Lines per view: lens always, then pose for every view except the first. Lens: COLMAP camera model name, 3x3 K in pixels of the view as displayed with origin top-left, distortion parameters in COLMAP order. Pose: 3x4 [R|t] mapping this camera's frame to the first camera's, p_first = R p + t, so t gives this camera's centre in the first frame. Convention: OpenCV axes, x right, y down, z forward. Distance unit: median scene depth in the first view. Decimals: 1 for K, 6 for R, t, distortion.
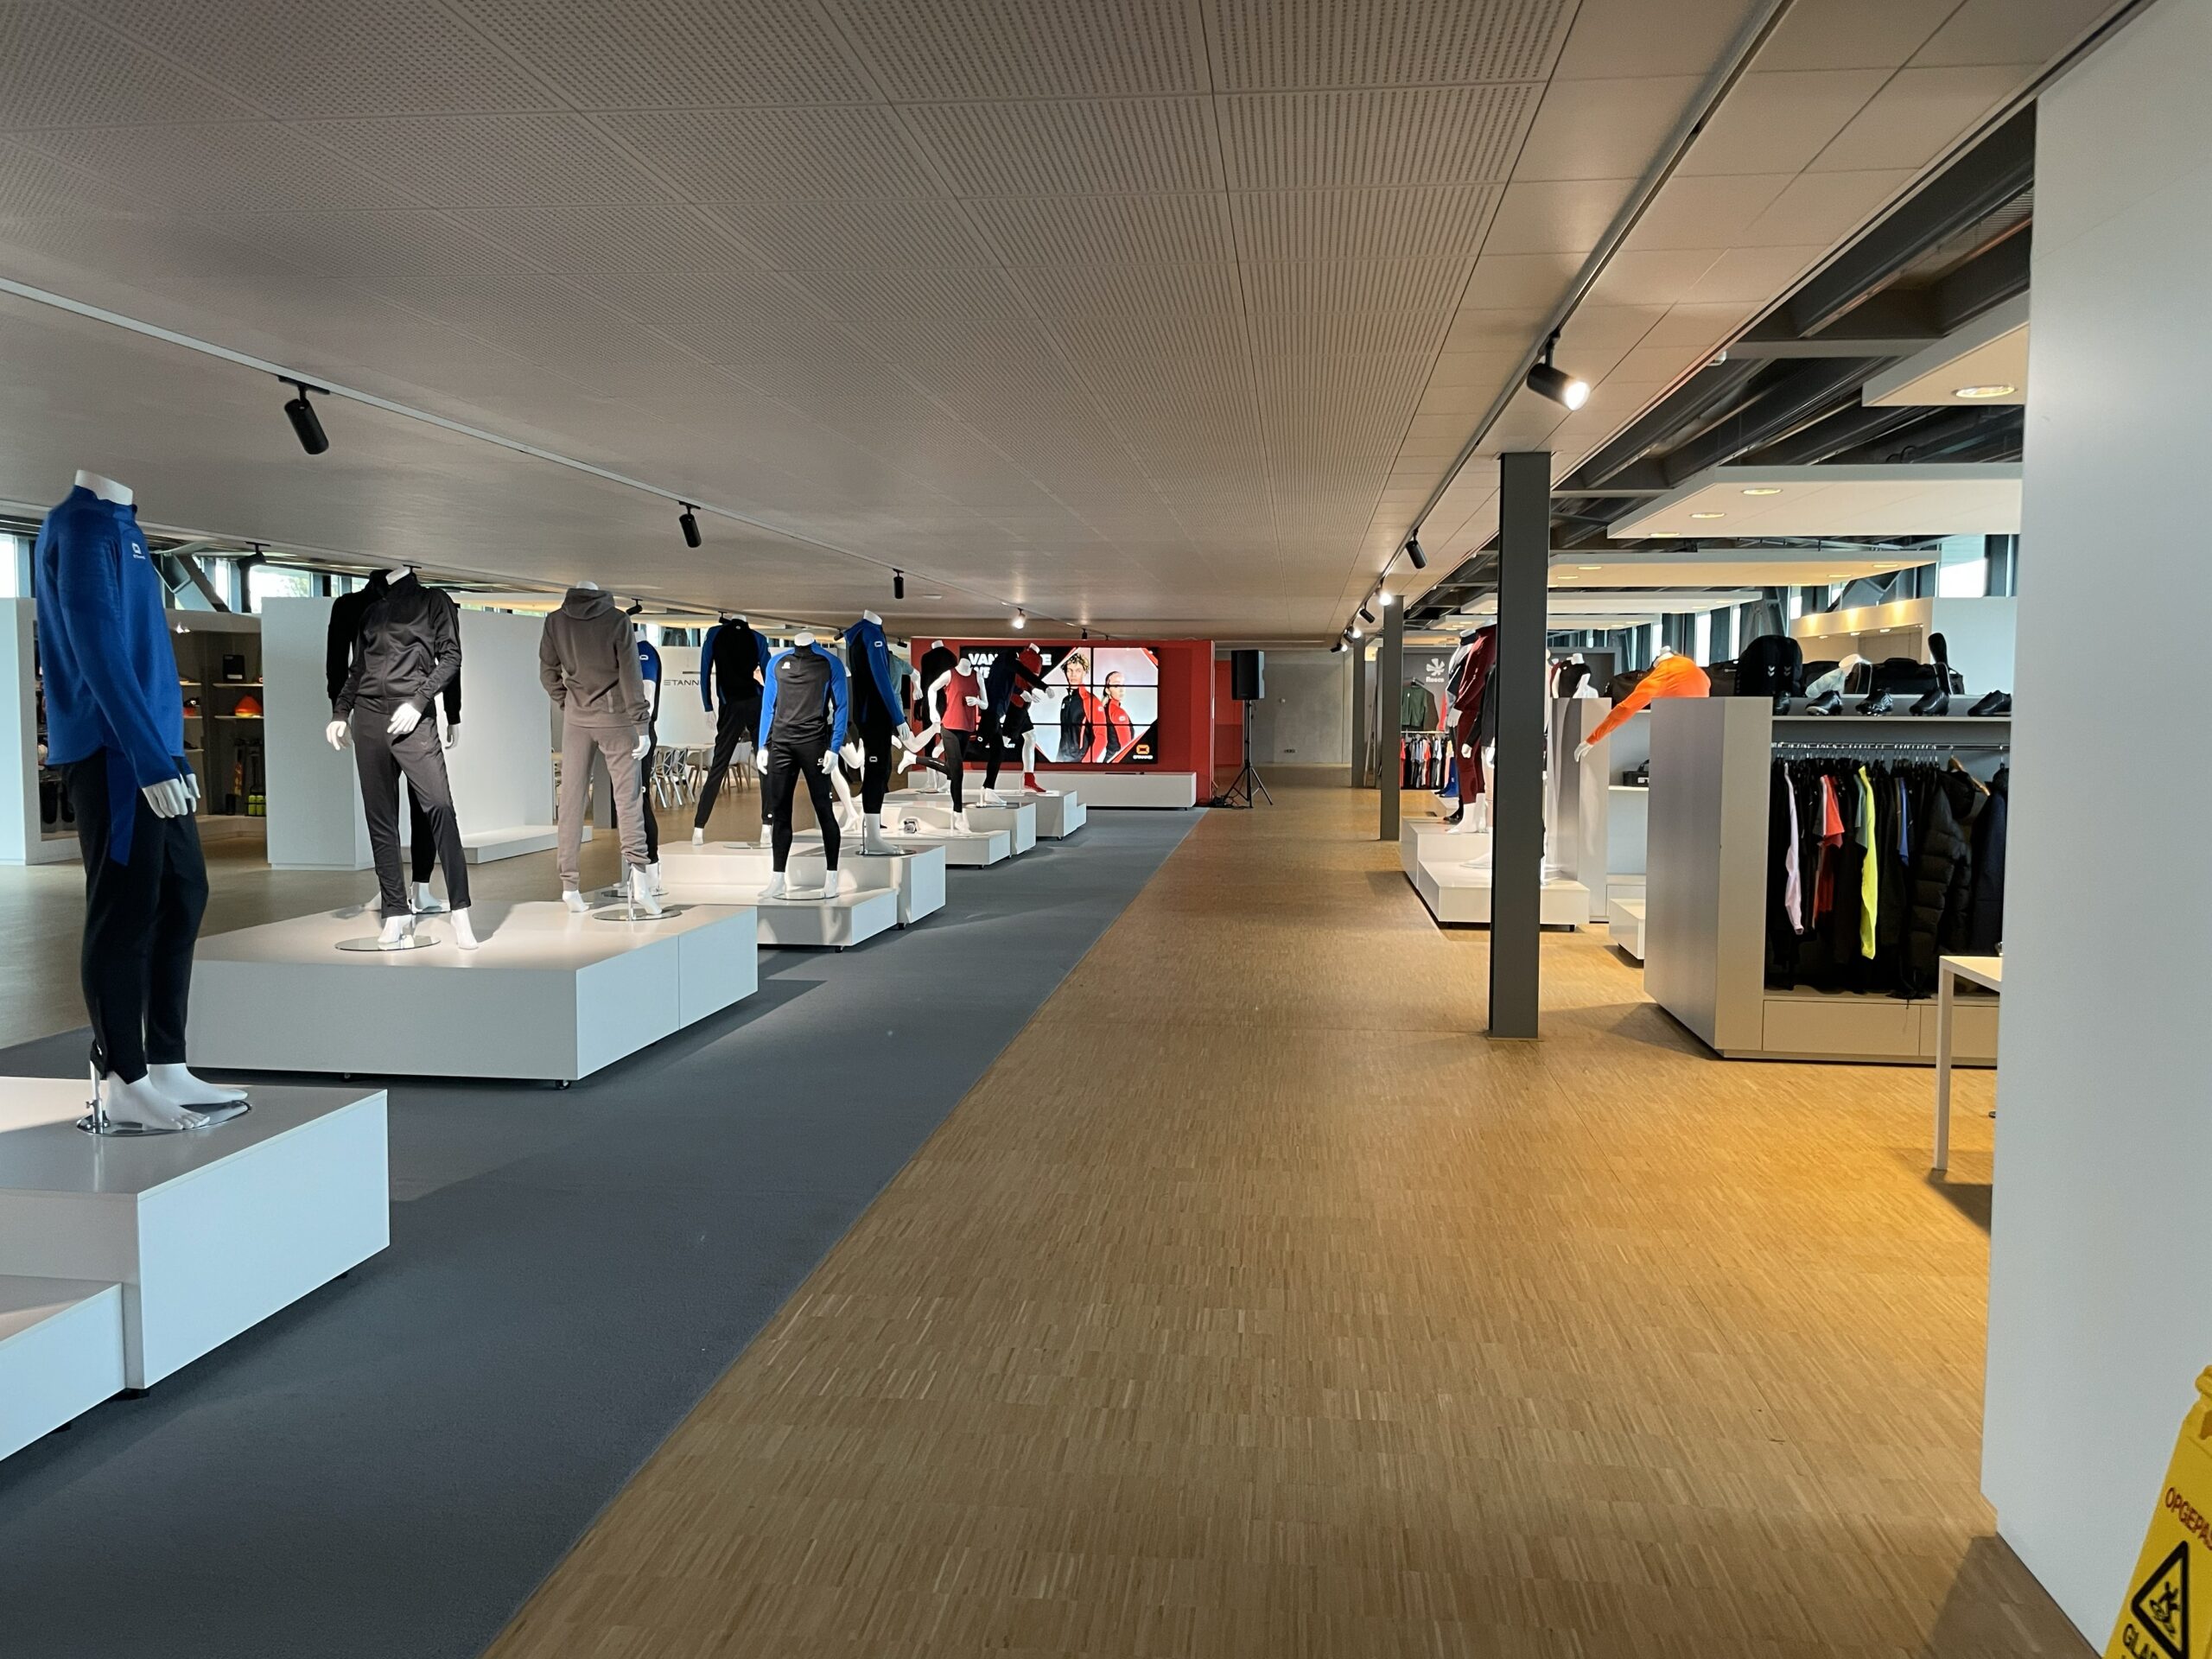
lens RADIAL K [[1683.4, 0, 1133.8], [0, 1683.4, 808.2], [0, 0, 1]] dist [0.093464, -0.128438]
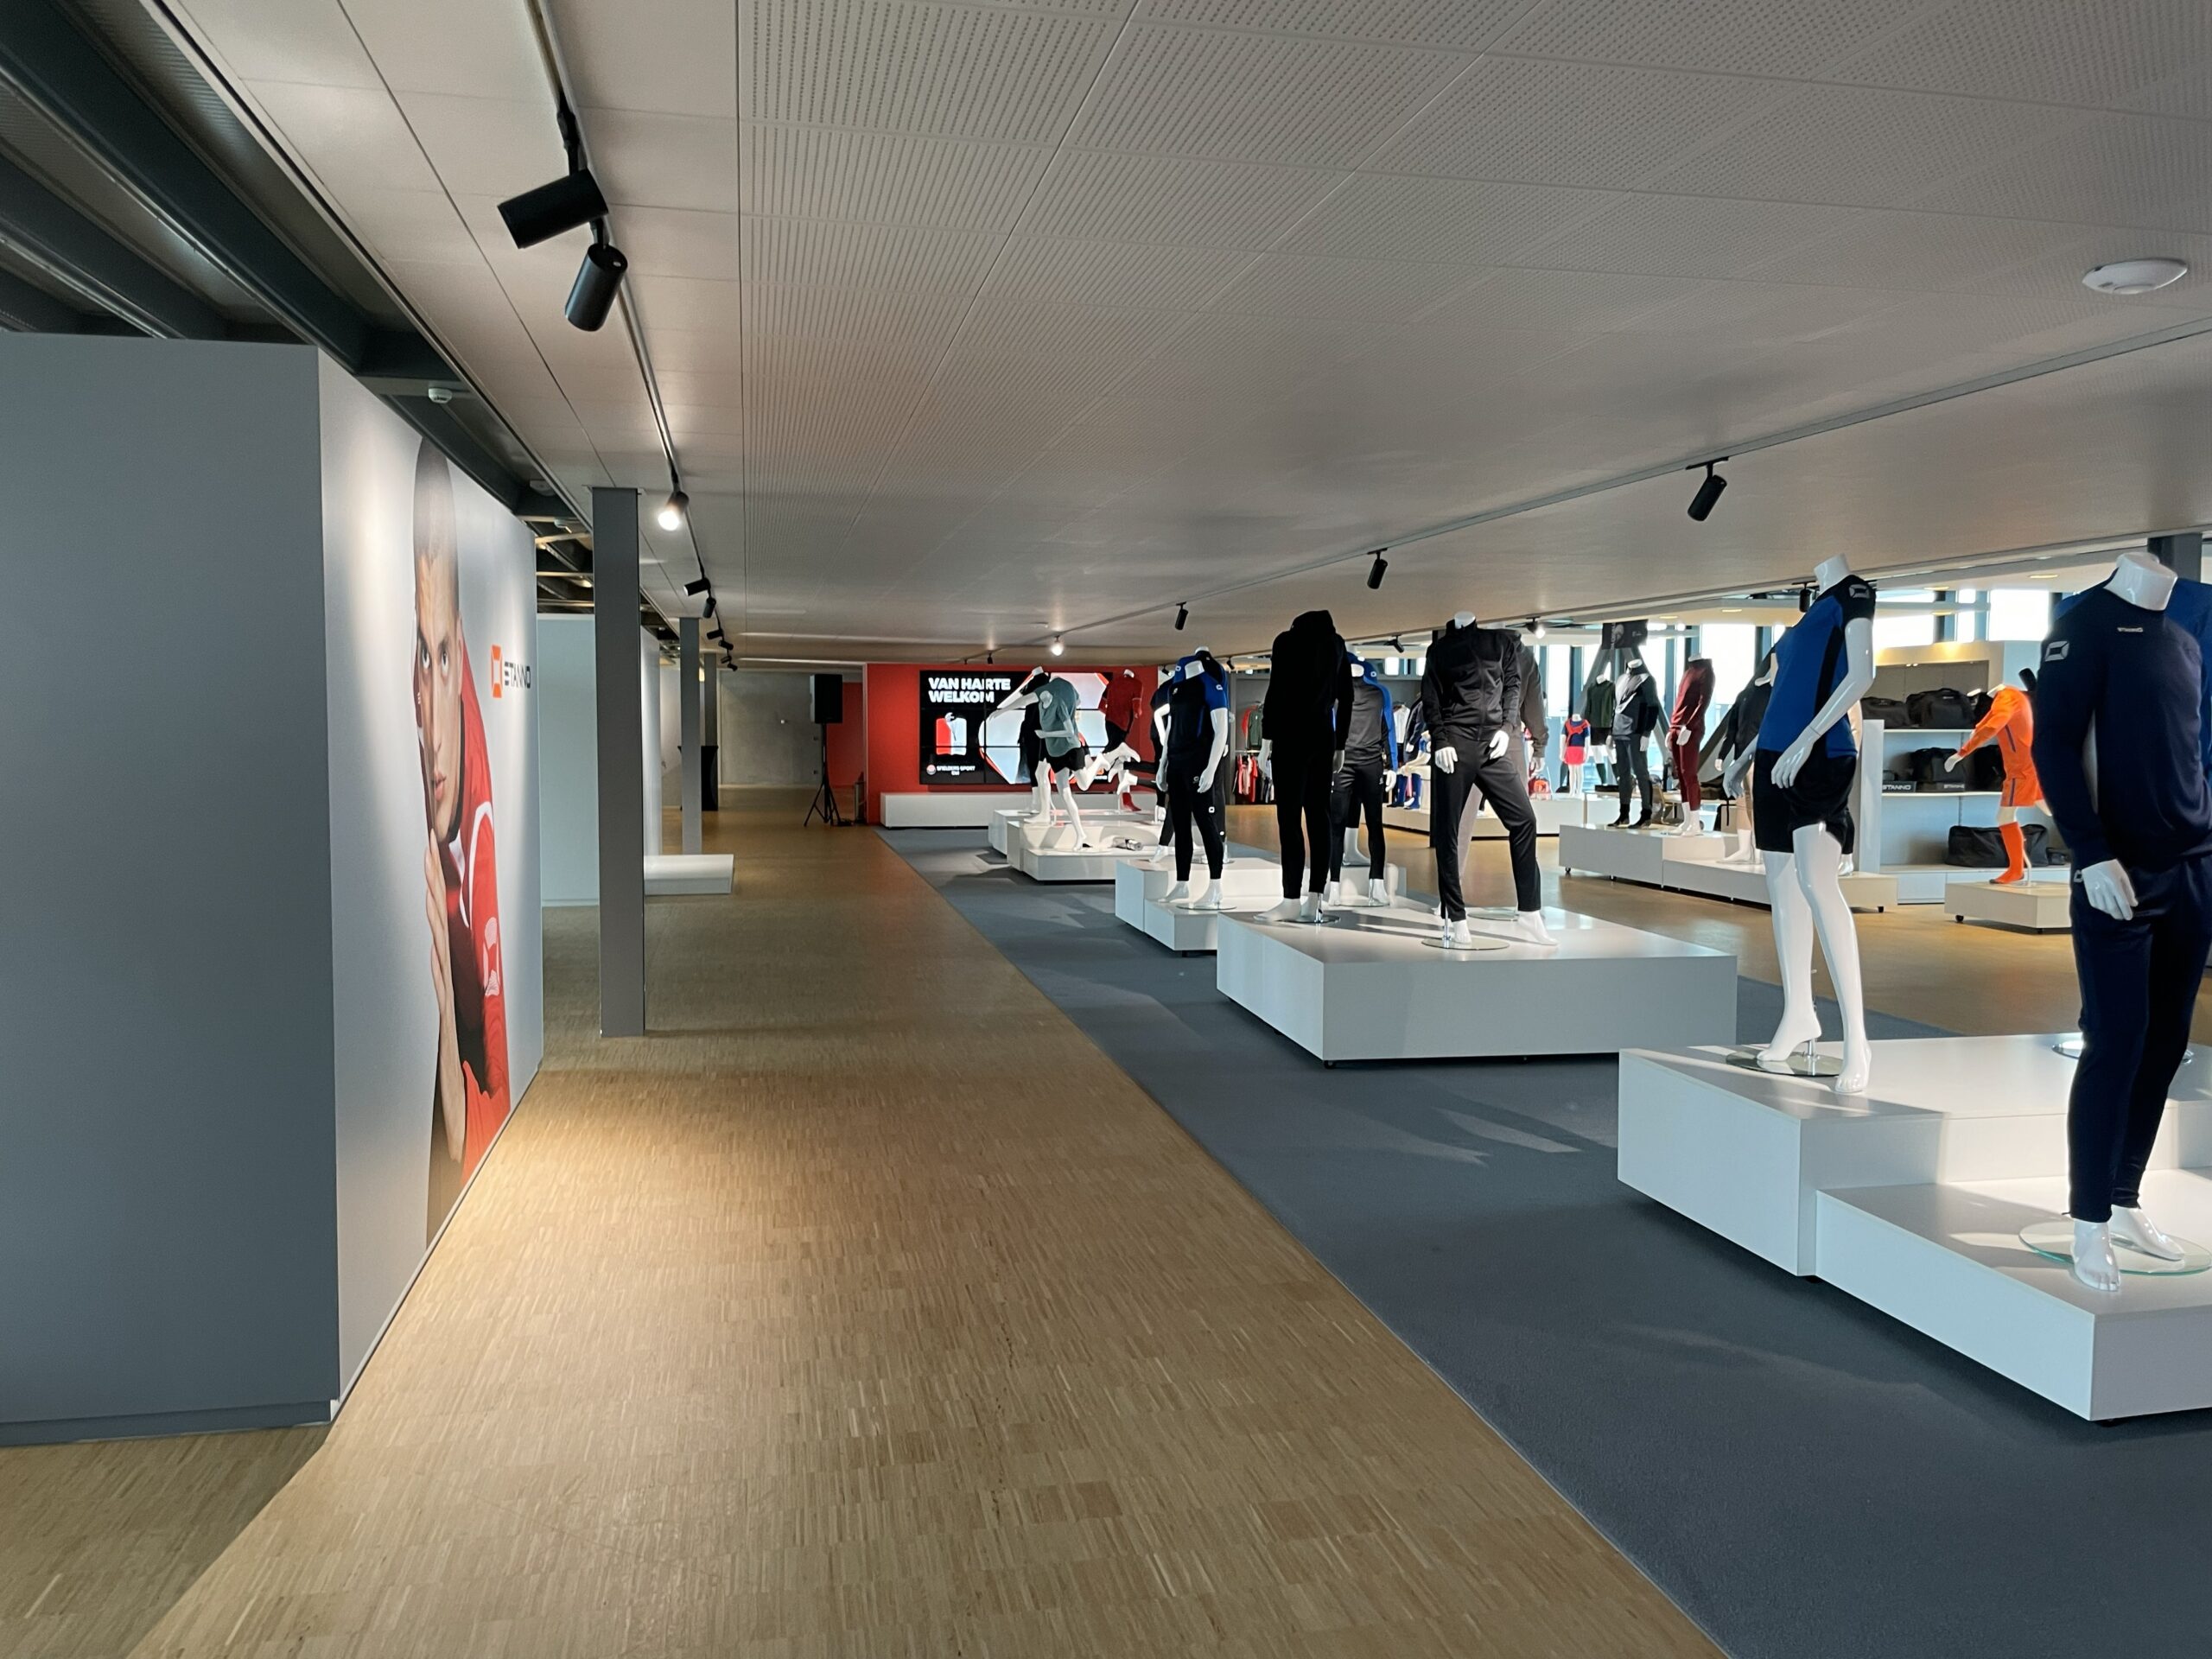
lens RADIAL K [[1683.4, 0, 1110.2], [0, 1683.4, 814.7], [0, 0, 1]] dist [0.093464, -0.128438]
pose [[0.948277, -0.021188, 0.316736, -1.010621], [0.023959, 0.999701, -0.004858, -0.006073], [-0.316539, 0.012195, 0.948501, 0.012360]]
